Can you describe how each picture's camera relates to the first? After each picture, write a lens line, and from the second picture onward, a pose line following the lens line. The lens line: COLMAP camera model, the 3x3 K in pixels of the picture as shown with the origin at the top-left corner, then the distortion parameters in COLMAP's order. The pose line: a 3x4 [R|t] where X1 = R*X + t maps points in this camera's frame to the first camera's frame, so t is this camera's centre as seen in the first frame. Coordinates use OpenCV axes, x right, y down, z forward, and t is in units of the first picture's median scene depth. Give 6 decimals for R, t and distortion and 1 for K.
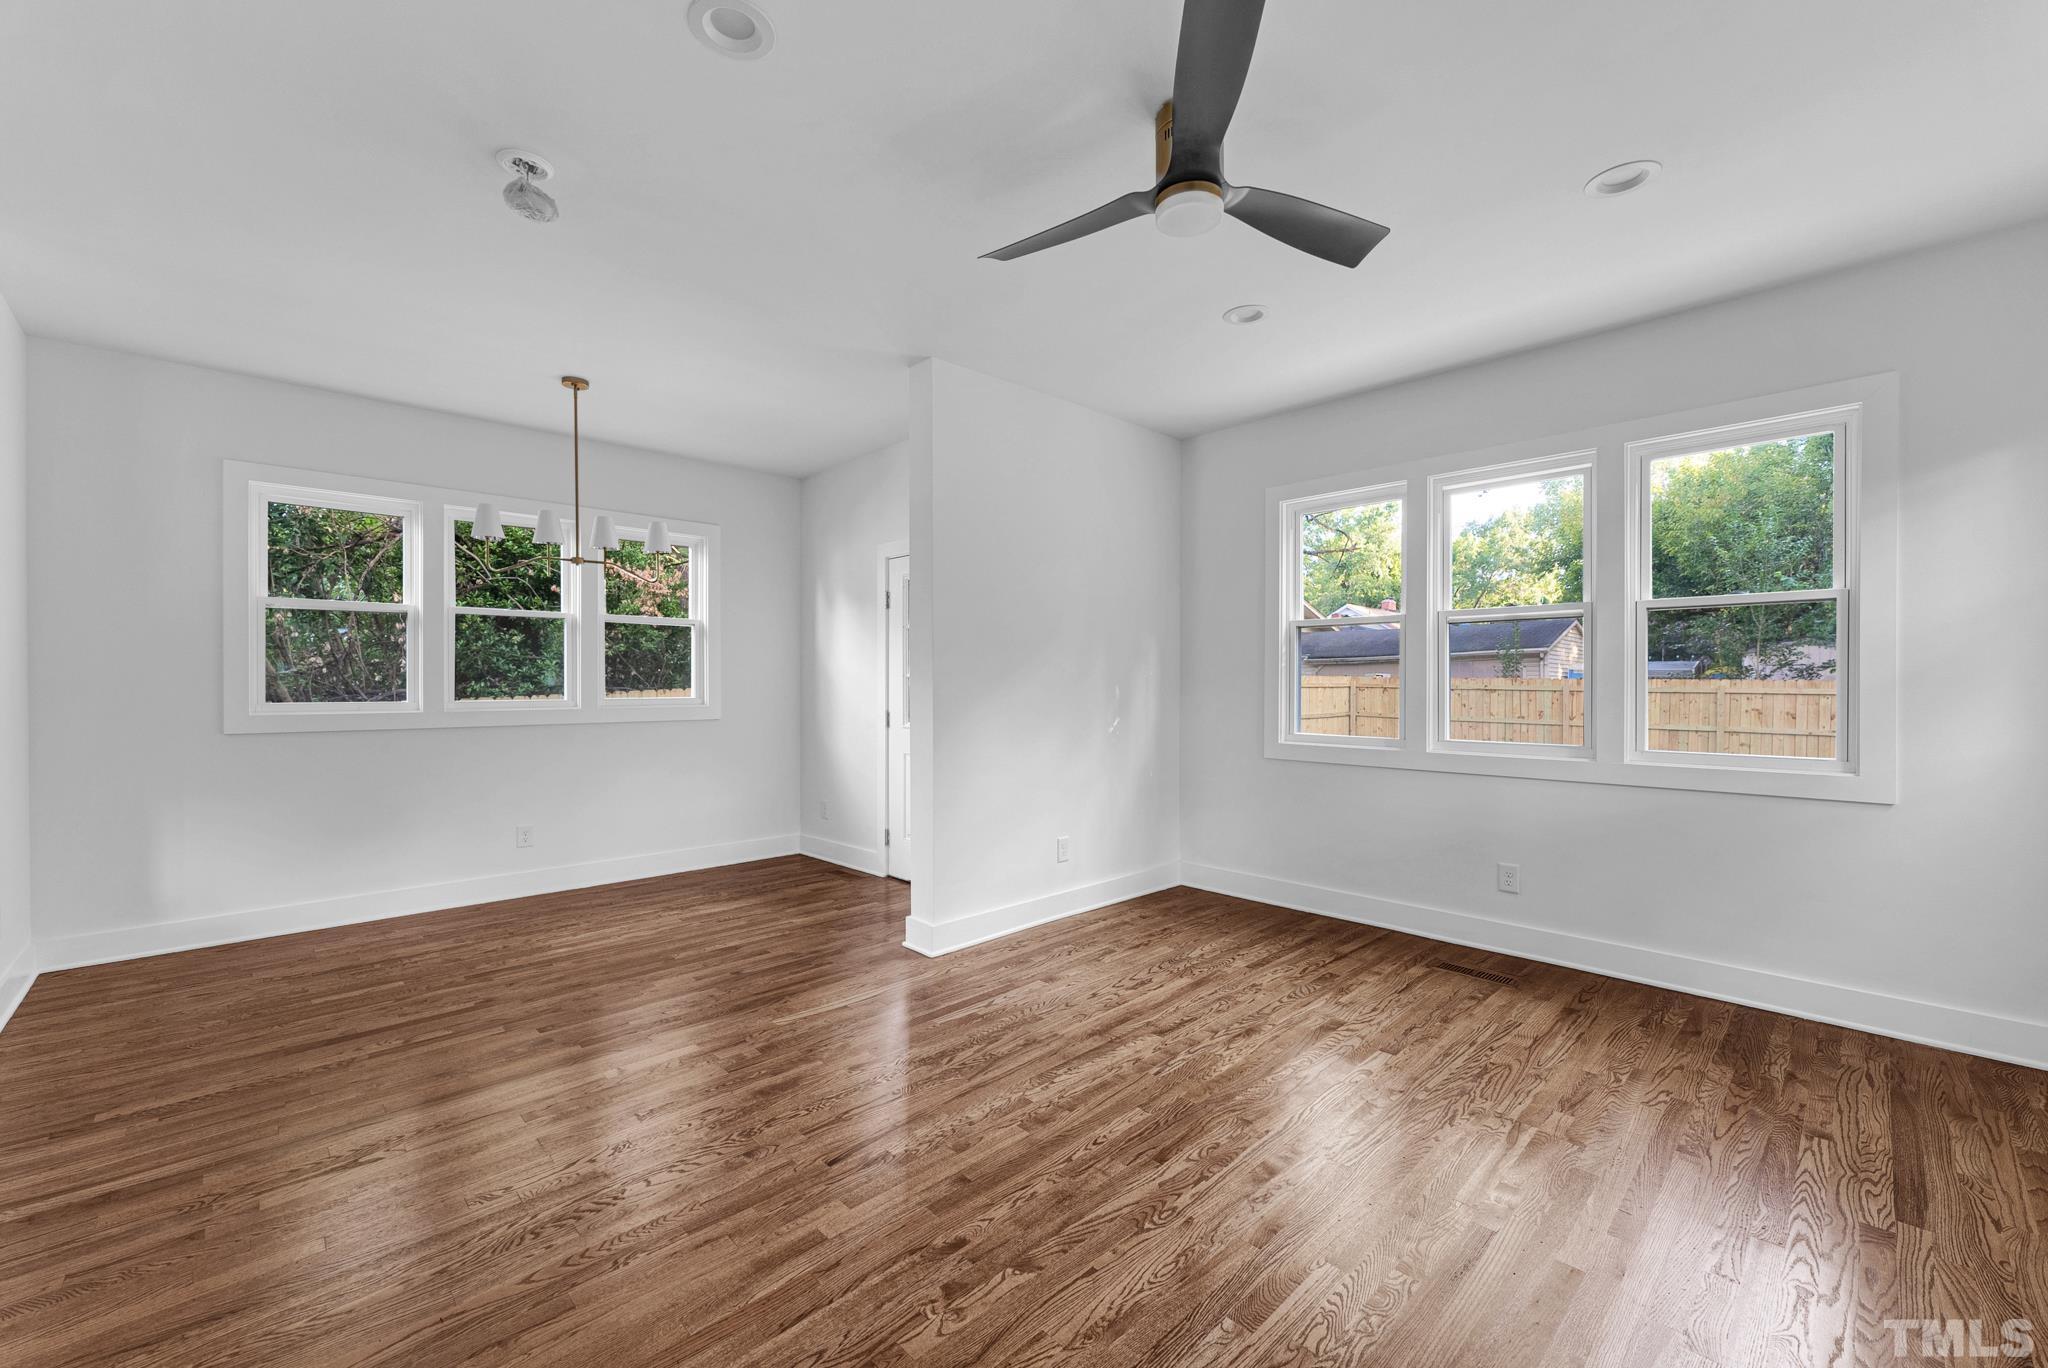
lens RADIAL K [[827.1, 0, 1008.9], [0, 827.1, 687.8], [0, 0, 1]] dist [-0.002446, 0.000954]
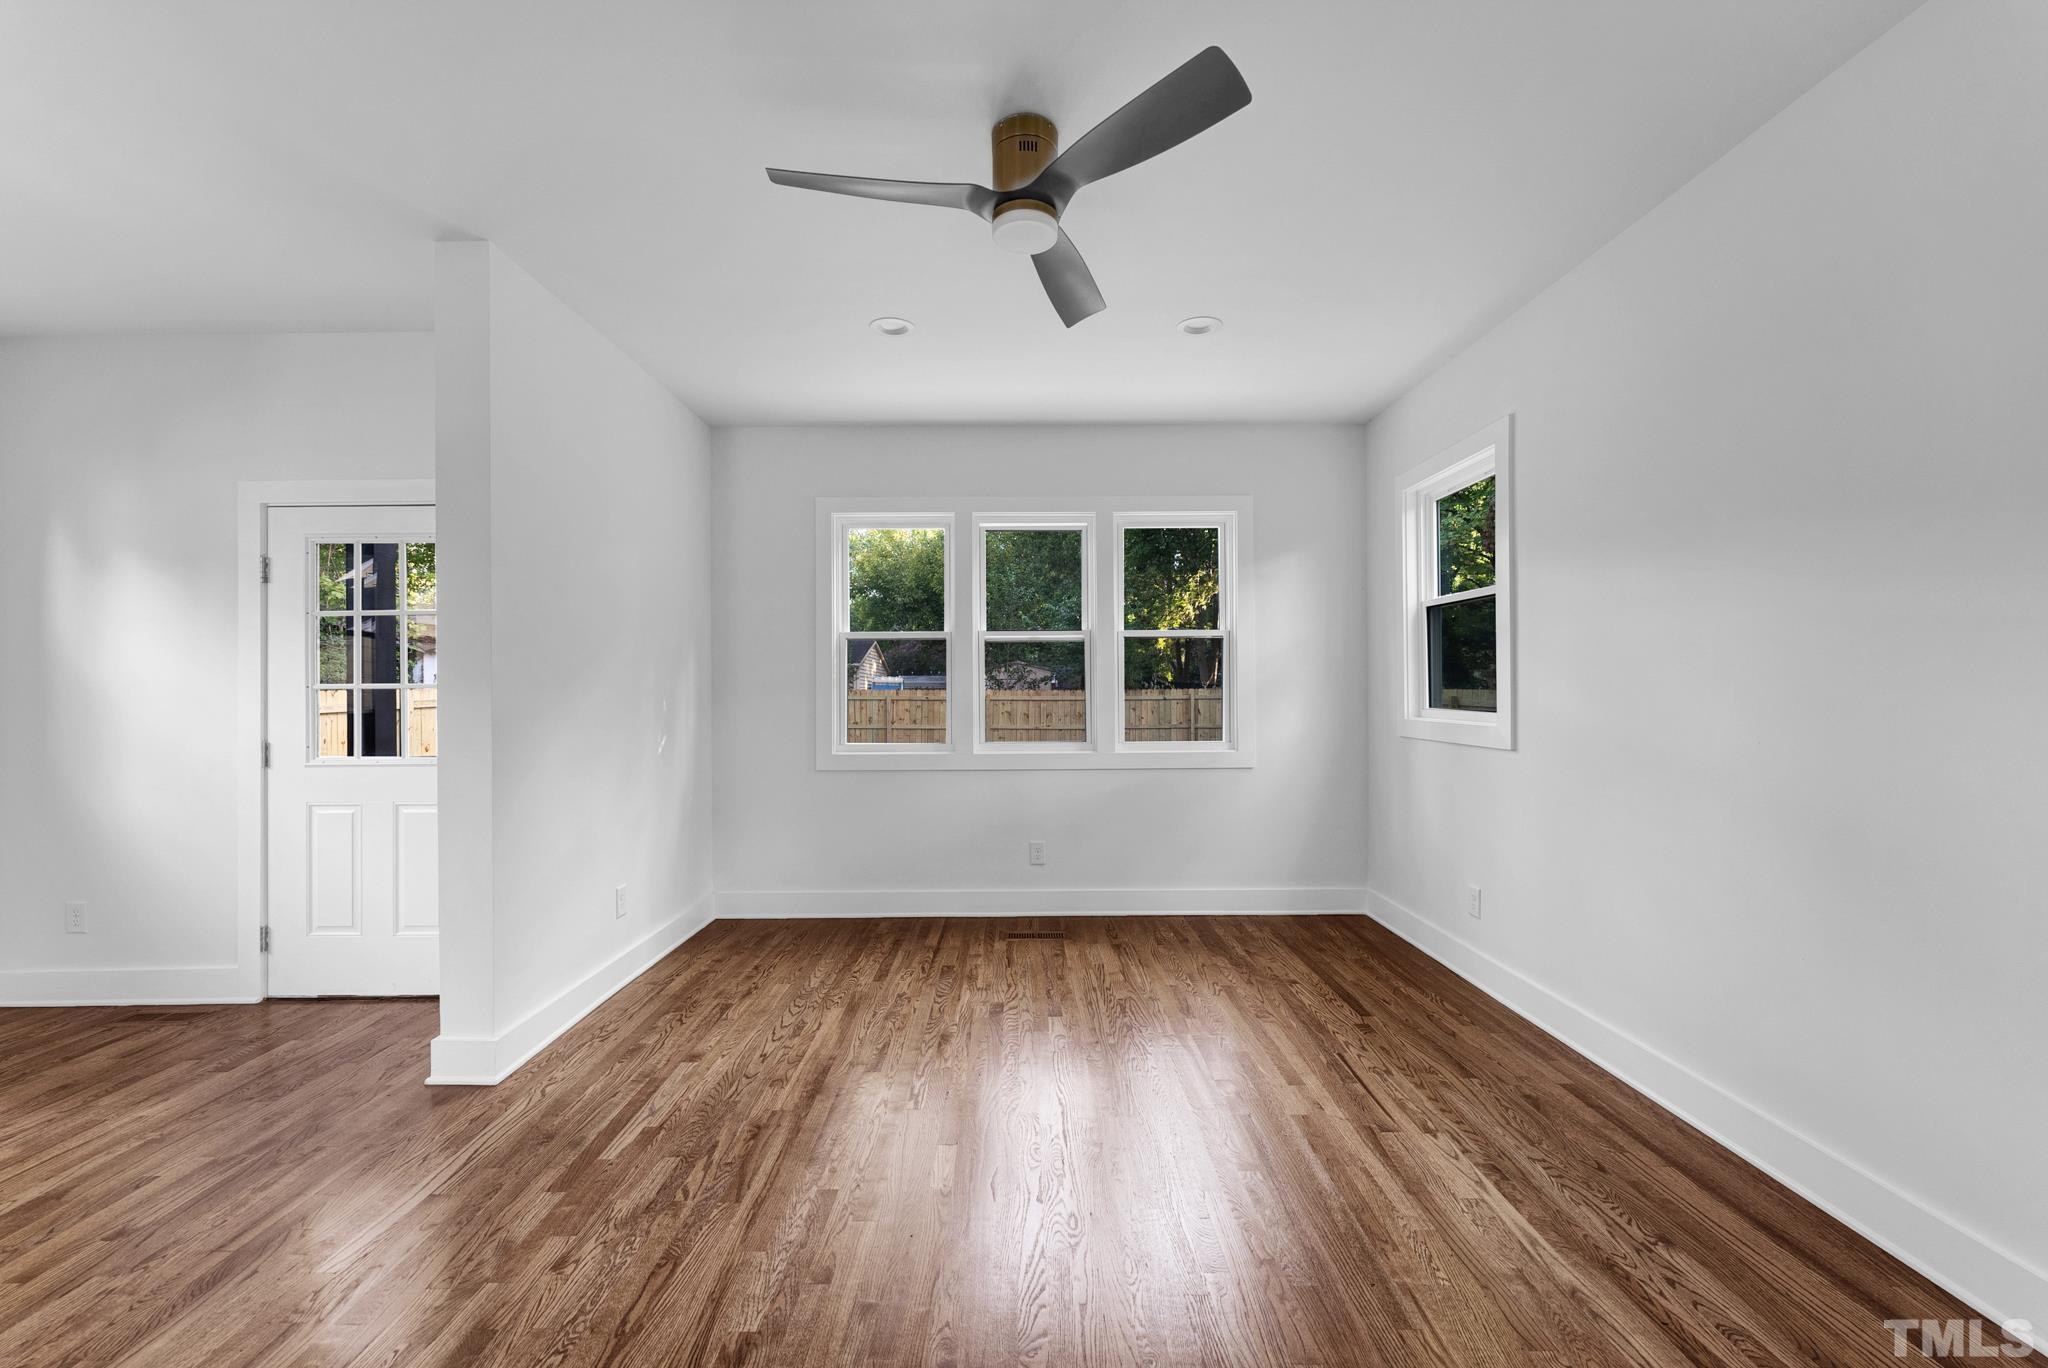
lens RADIAL K [[827.1, 0, 1024.7], [0, 827.1, 690.6], [0, 0, 1]] dist [-0.002446, 0.000954]
pose [[0.682119, -0.003398, 0.731234, -0.301547], [0.011032, 0.999923, -0.005644, -0.002770], [-0.731158, 0.011917, 0.682104, 0.181115]]
